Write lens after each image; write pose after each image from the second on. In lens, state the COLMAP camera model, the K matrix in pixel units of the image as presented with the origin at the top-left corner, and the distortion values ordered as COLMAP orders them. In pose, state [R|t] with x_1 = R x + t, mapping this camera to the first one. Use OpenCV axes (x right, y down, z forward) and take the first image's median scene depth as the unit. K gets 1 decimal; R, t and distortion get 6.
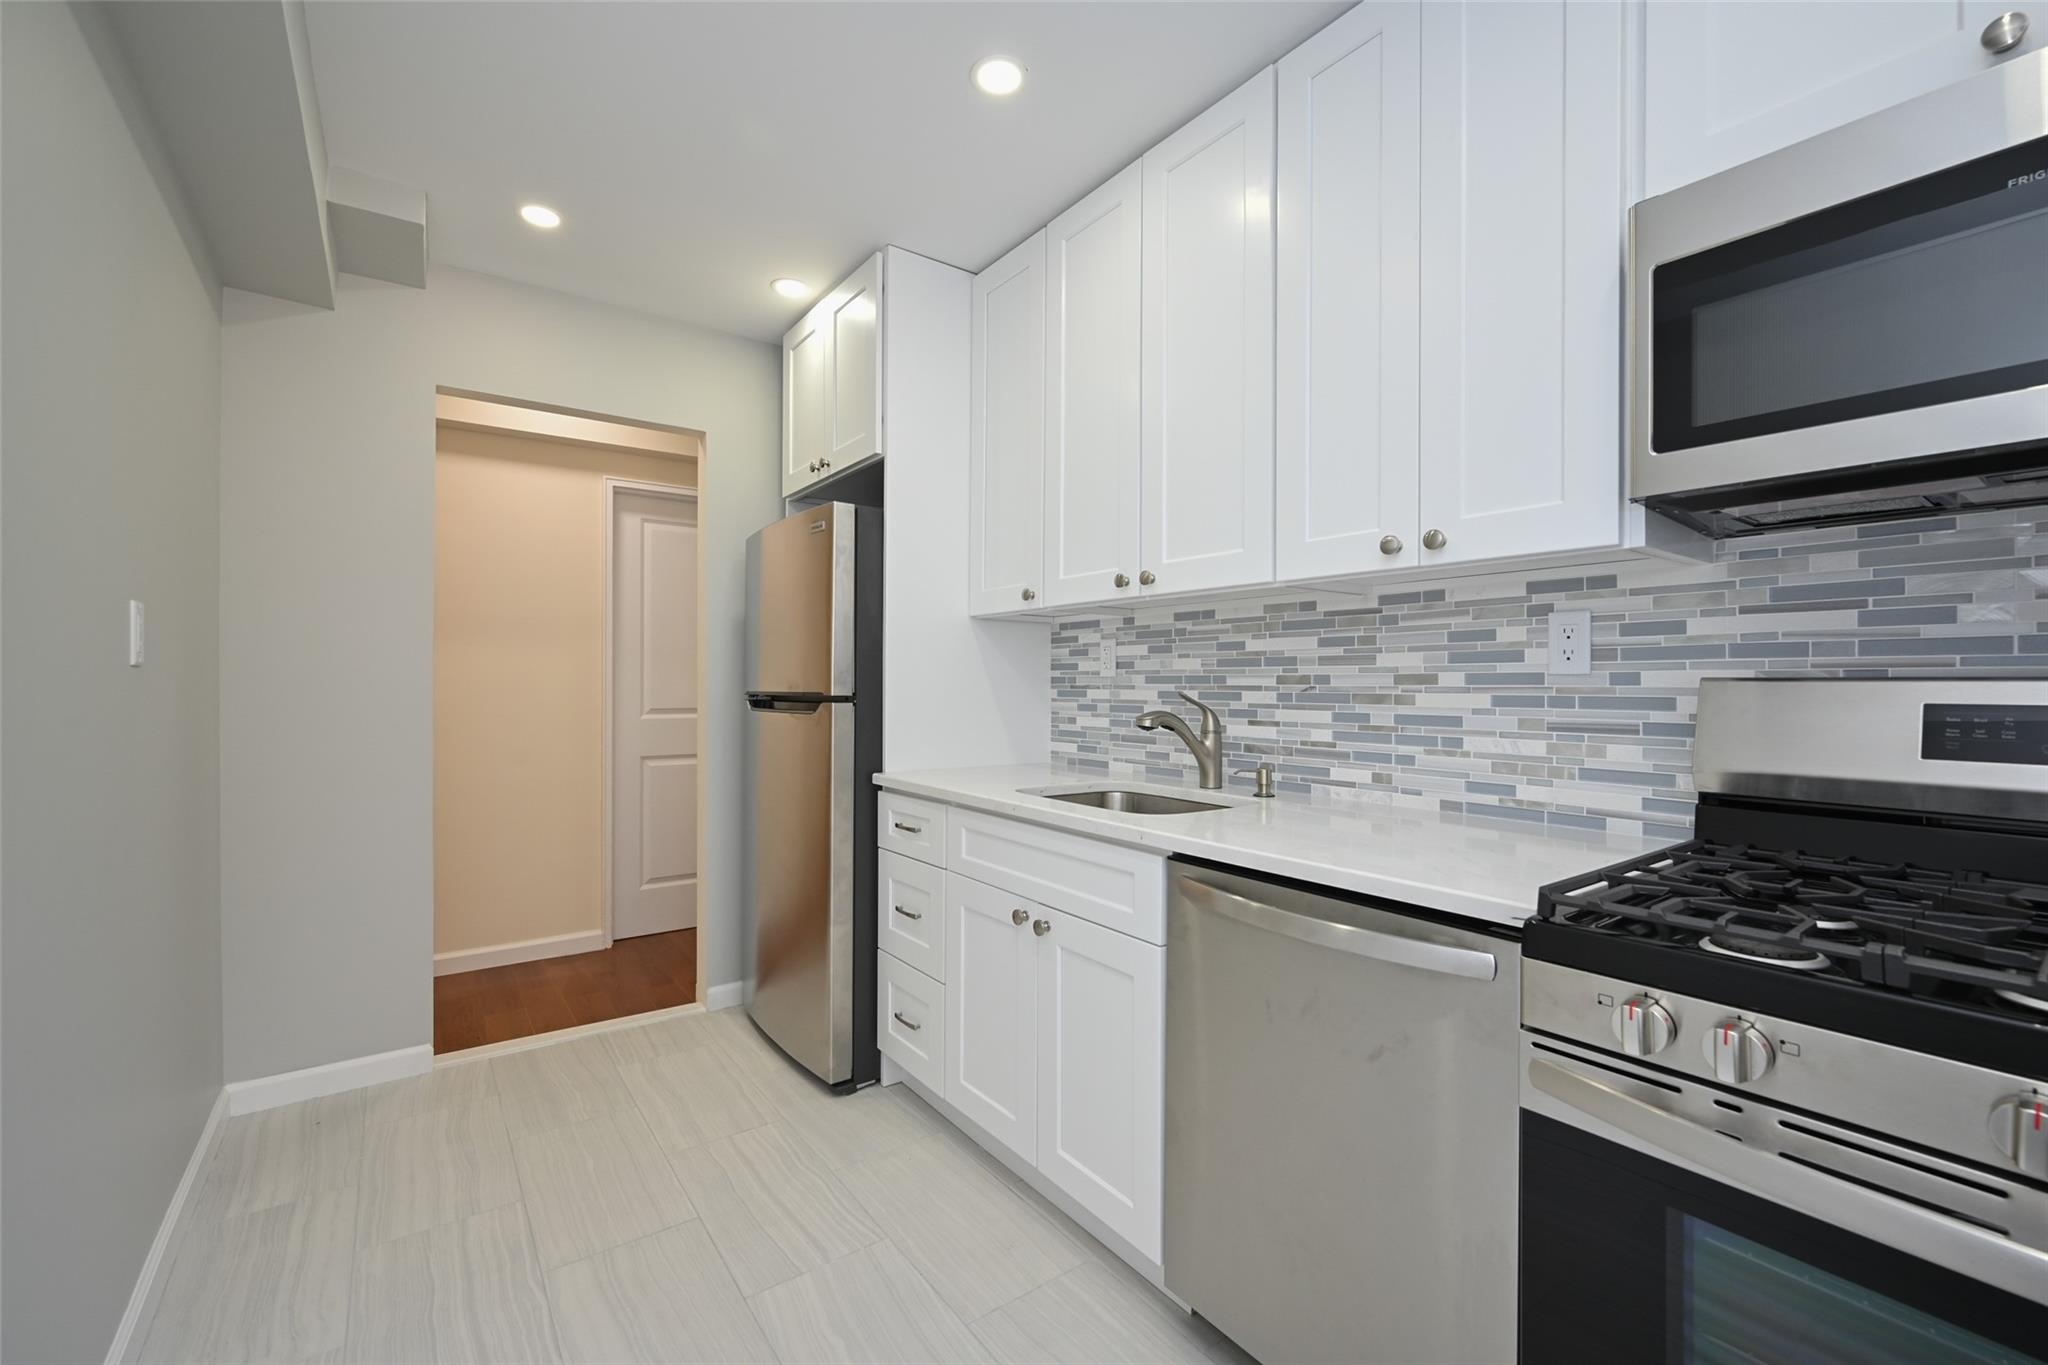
lens RADIAL K [[854.6, 0, 1029.2], [0, 854.6, 684.2], [0, 0, 1]] dist [-0.003167, 0.000048]
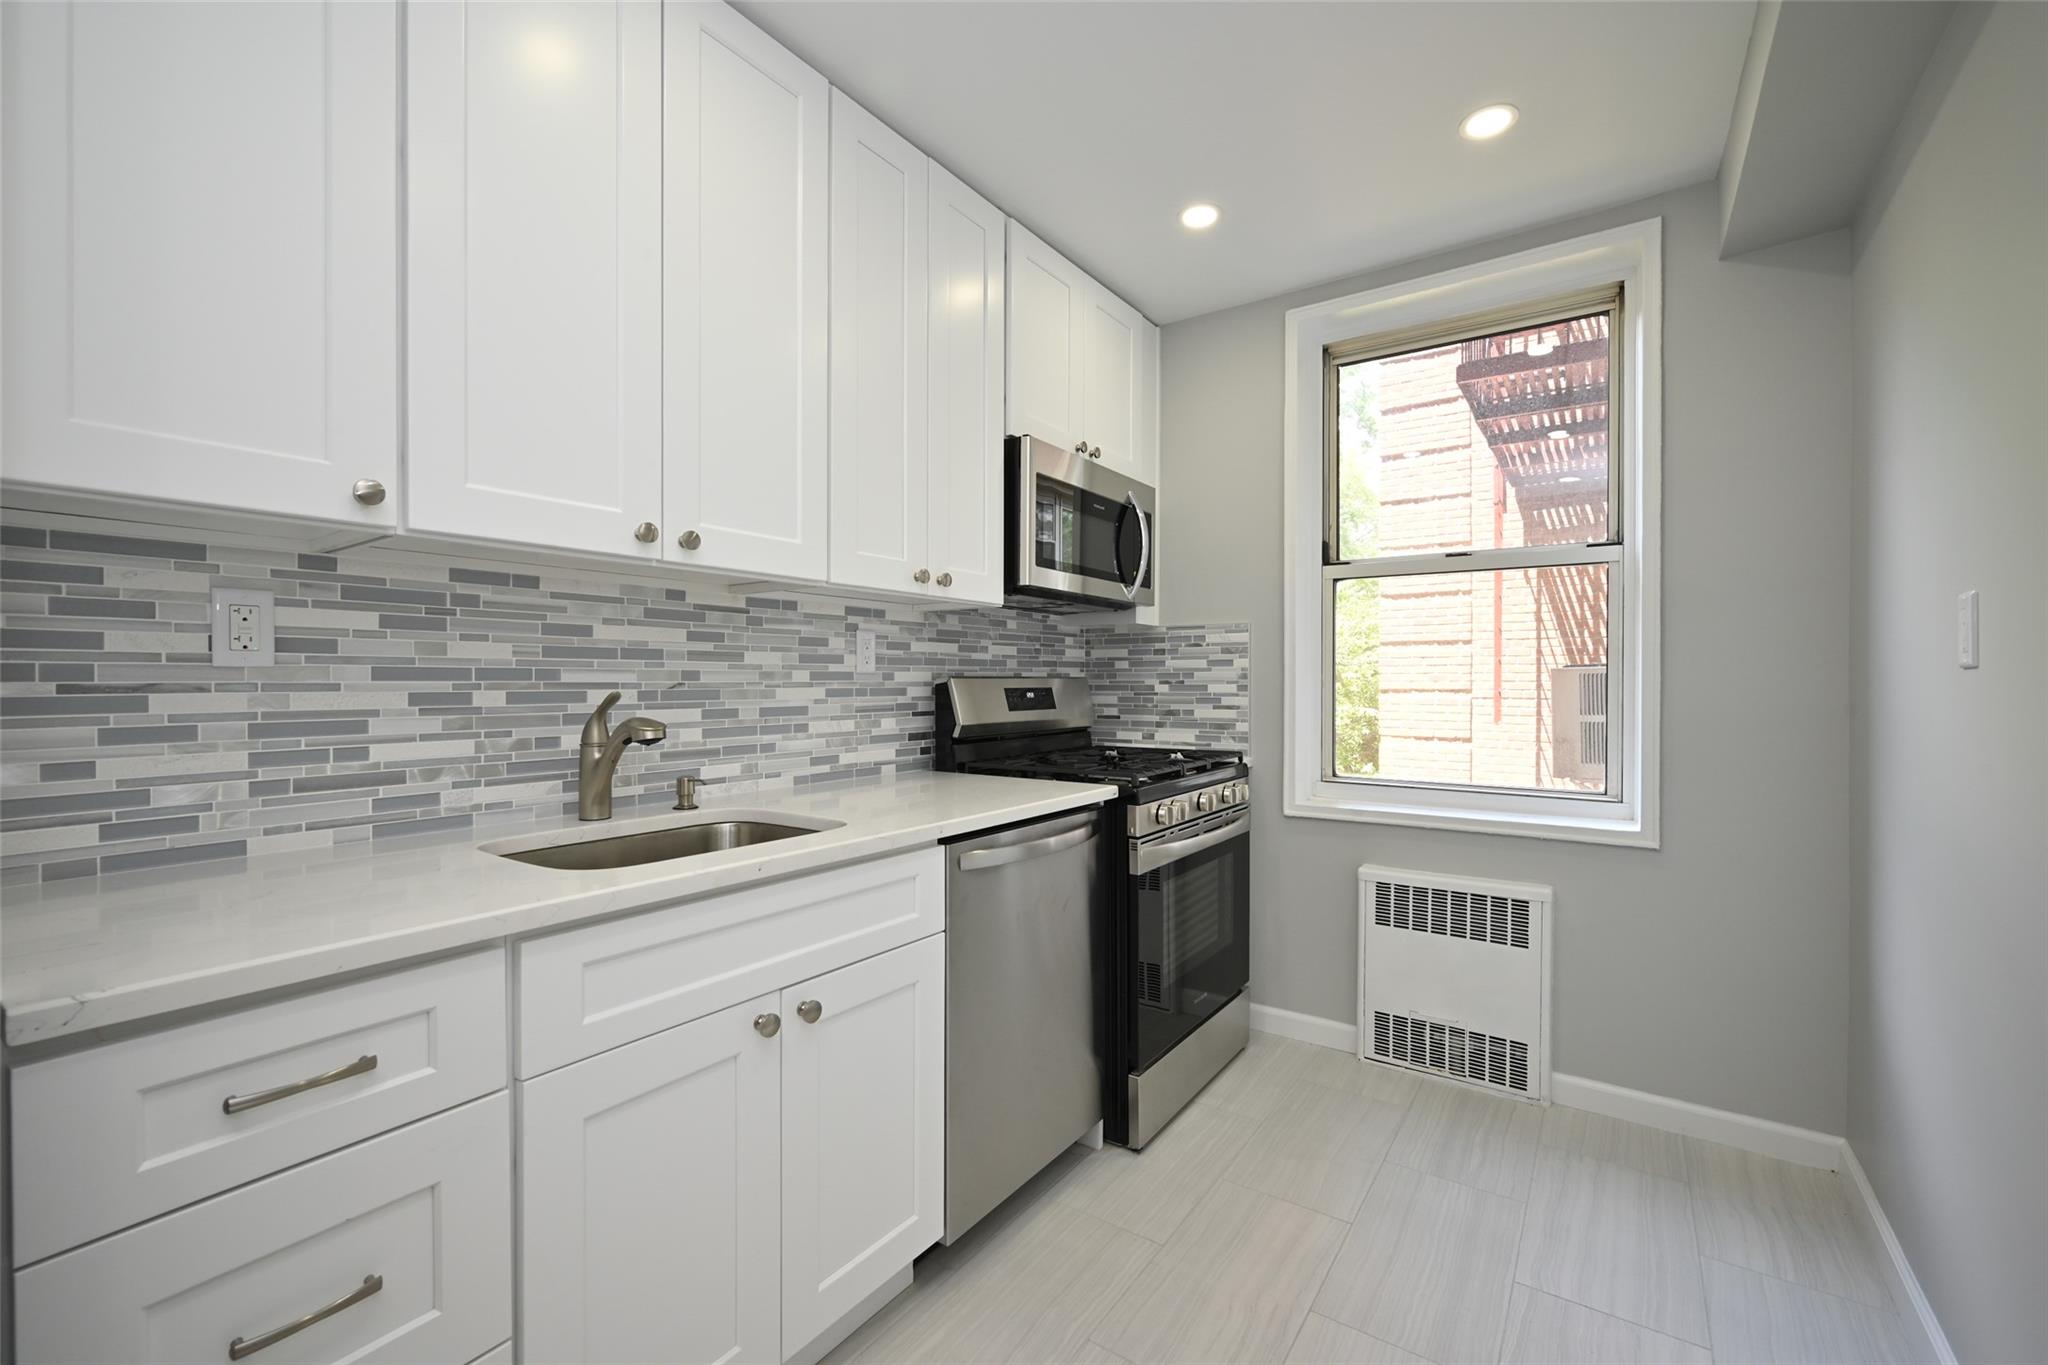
lens RADIAL K [[854.6, 0, 1029.2], [0, 854.6, 684.2], [0, 0, 1]] dist [-0.003167, 0.000048]
pose [[-0.324045, -0.008237, 0.946006, -0.694726], [-0.001142, 0.999965, 0.008316, -0.004325], [-0.946041, 0.001614, -0.324043, 0.989201]]
